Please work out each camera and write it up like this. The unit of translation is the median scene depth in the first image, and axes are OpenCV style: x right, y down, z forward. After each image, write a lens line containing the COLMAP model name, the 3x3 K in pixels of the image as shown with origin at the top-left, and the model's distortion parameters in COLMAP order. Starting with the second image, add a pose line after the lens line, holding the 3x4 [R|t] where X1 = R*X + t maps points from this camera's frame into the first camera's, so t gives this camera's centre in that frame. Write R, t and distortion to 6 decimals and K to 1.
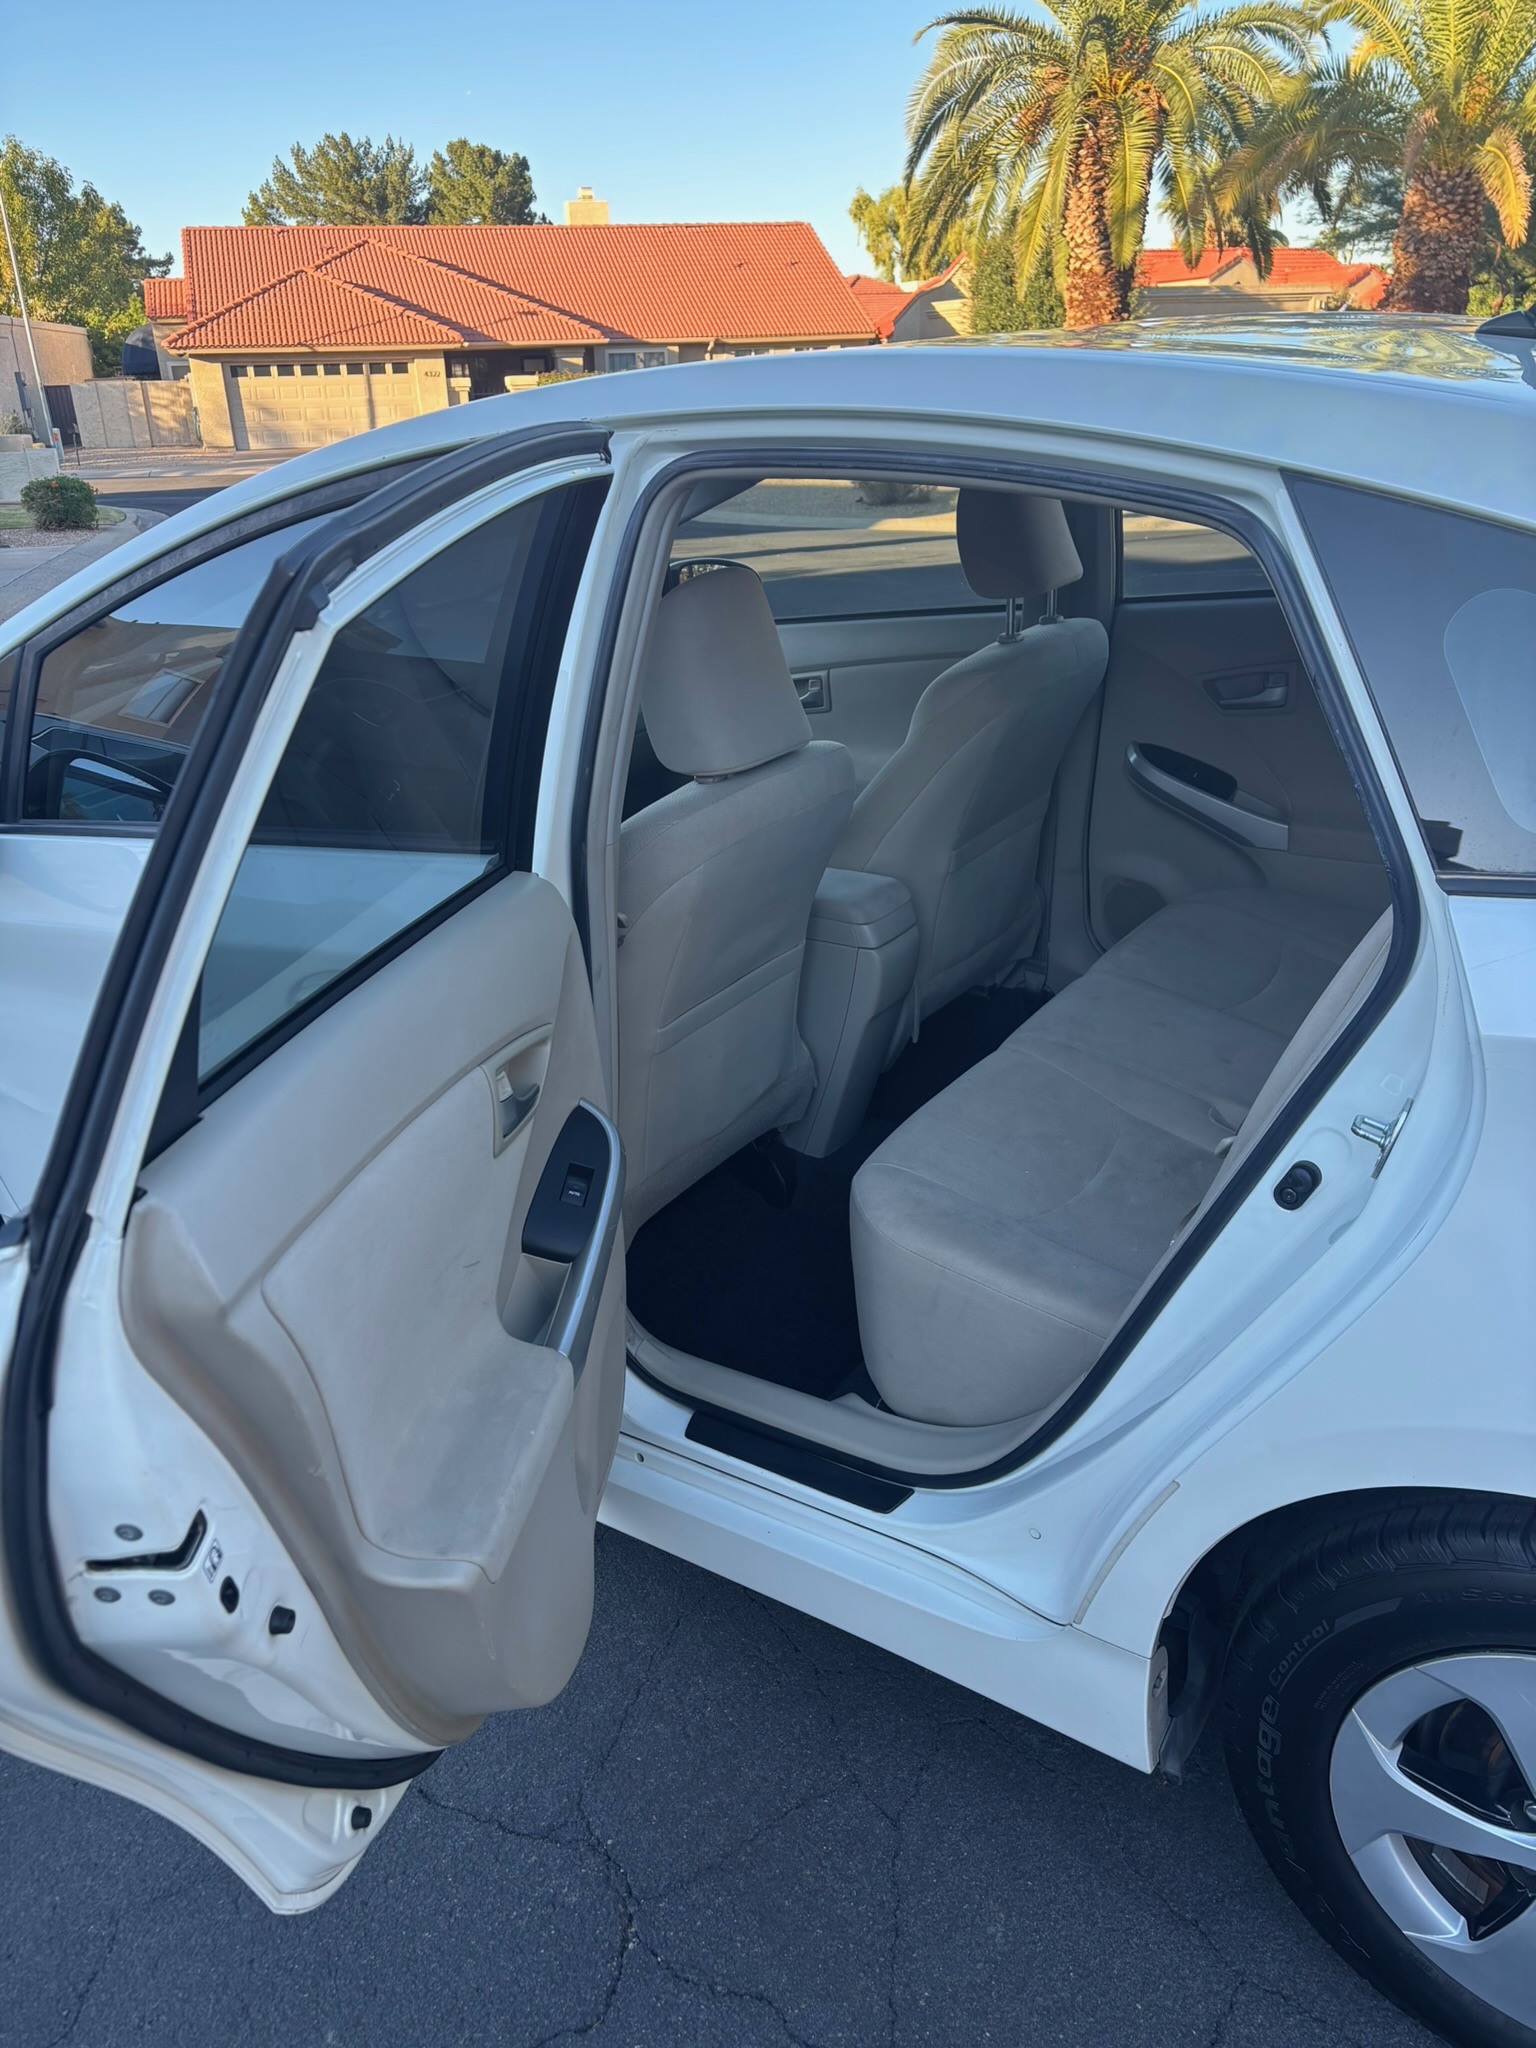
lens RADIAL K [[1565.0, 0, 759.0], [0, 1565.0, 1040.0], [0, 0, 1]] dist [0.071776, -0.070334]
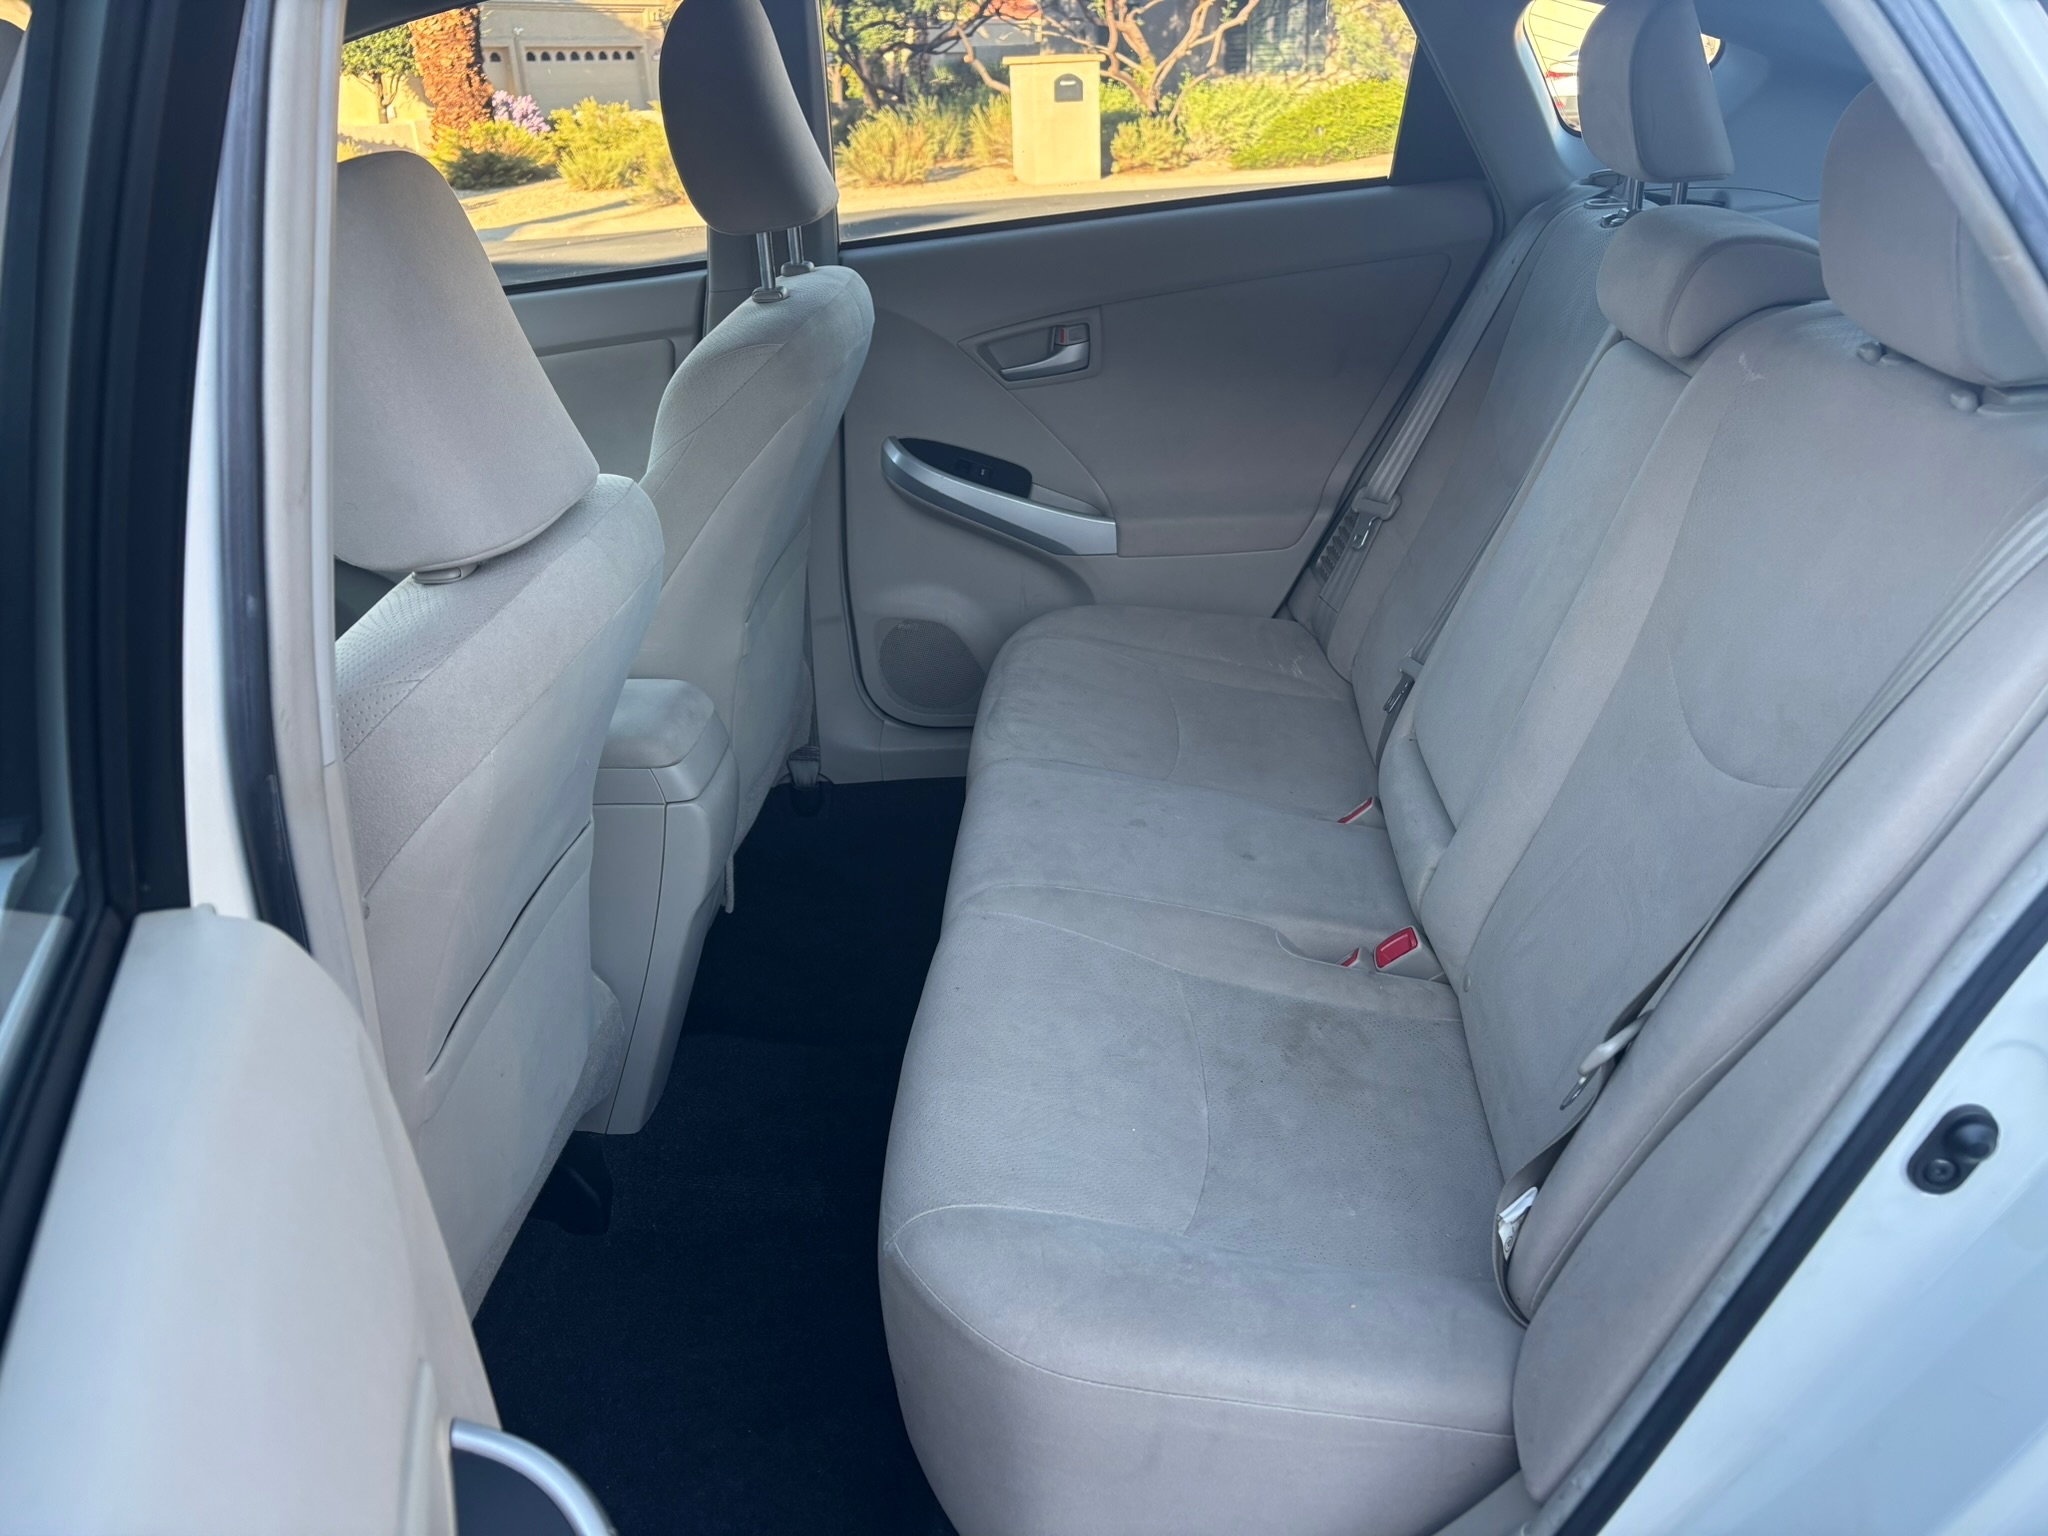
lens RADIAL K [[1492.8, 0, 1018.4], [0, 1492.8, 793.4], [0, 0, 1]] dist [0.034535, -0.000707]
pose [[0.854232, -0.217454, 0.472231, -0.135937], [0.201369, 0.975813, 0.085083, -0.118589], [-0.479311, 0.022412, 0.877359, 0.573316]]
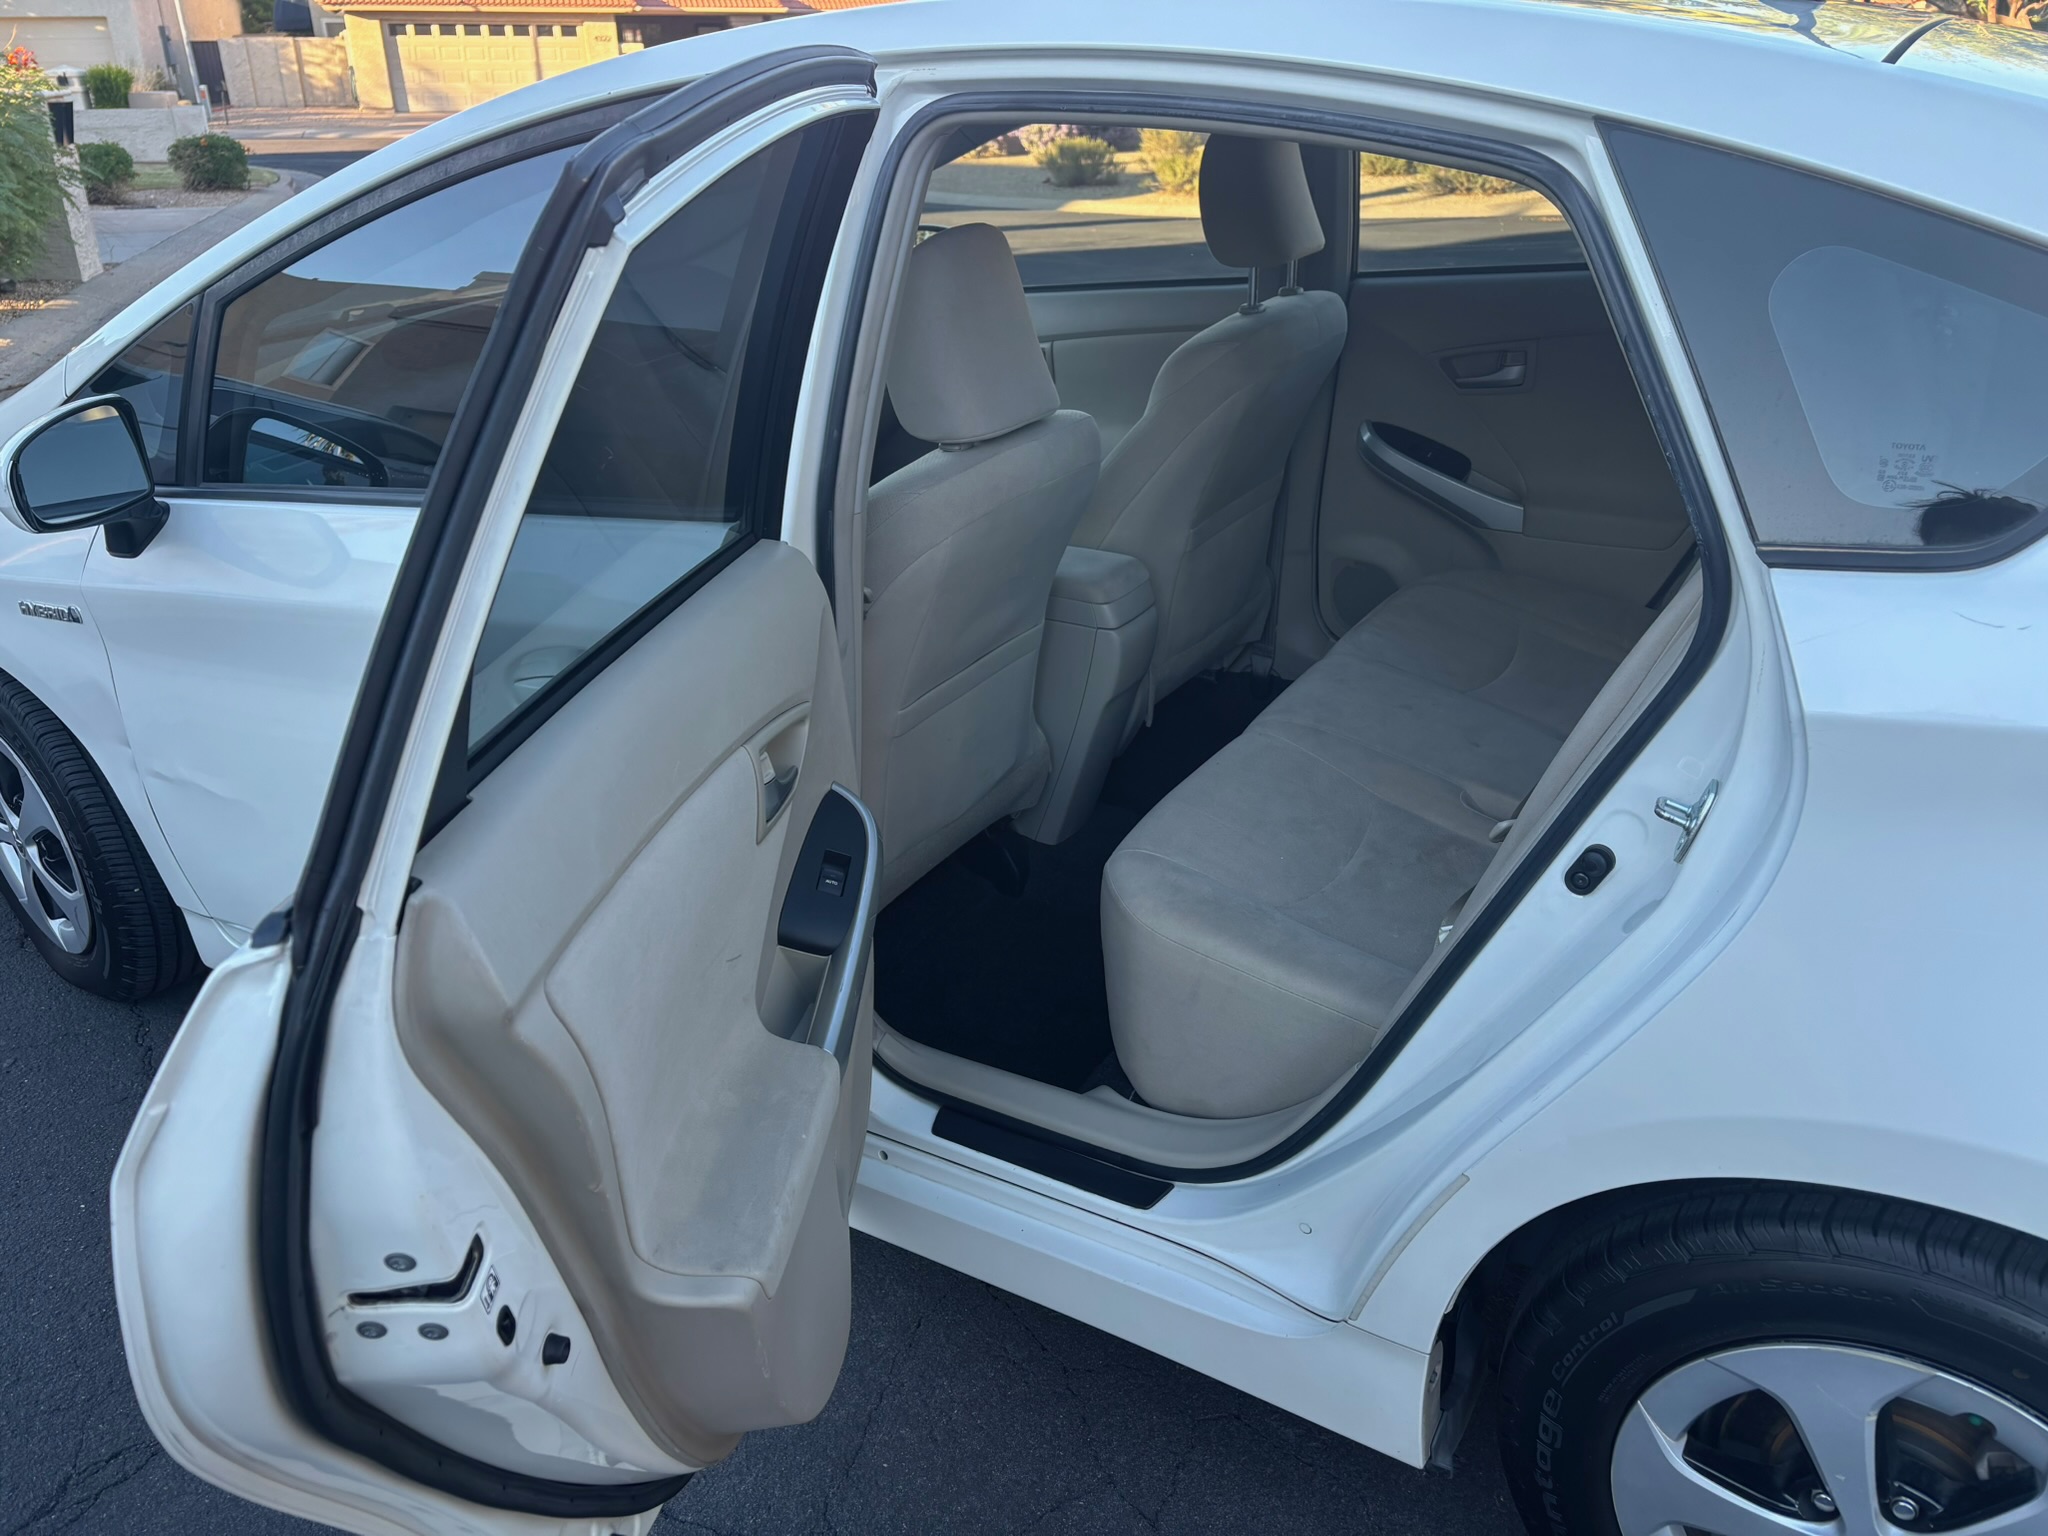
lens RADIAL K [[1559.8, 0, 1038.4], [0, 1559.8, 770.9], [0, 0, 1]] dist [0.075987, -0.078092]
pose [[0.997772, -0.000563, 0.066721, -0.052463], [-0.001245, 0.999634, 0.027040, 0.004807], [-0.066711, -0.027062, 0.997405, 0.050307]]
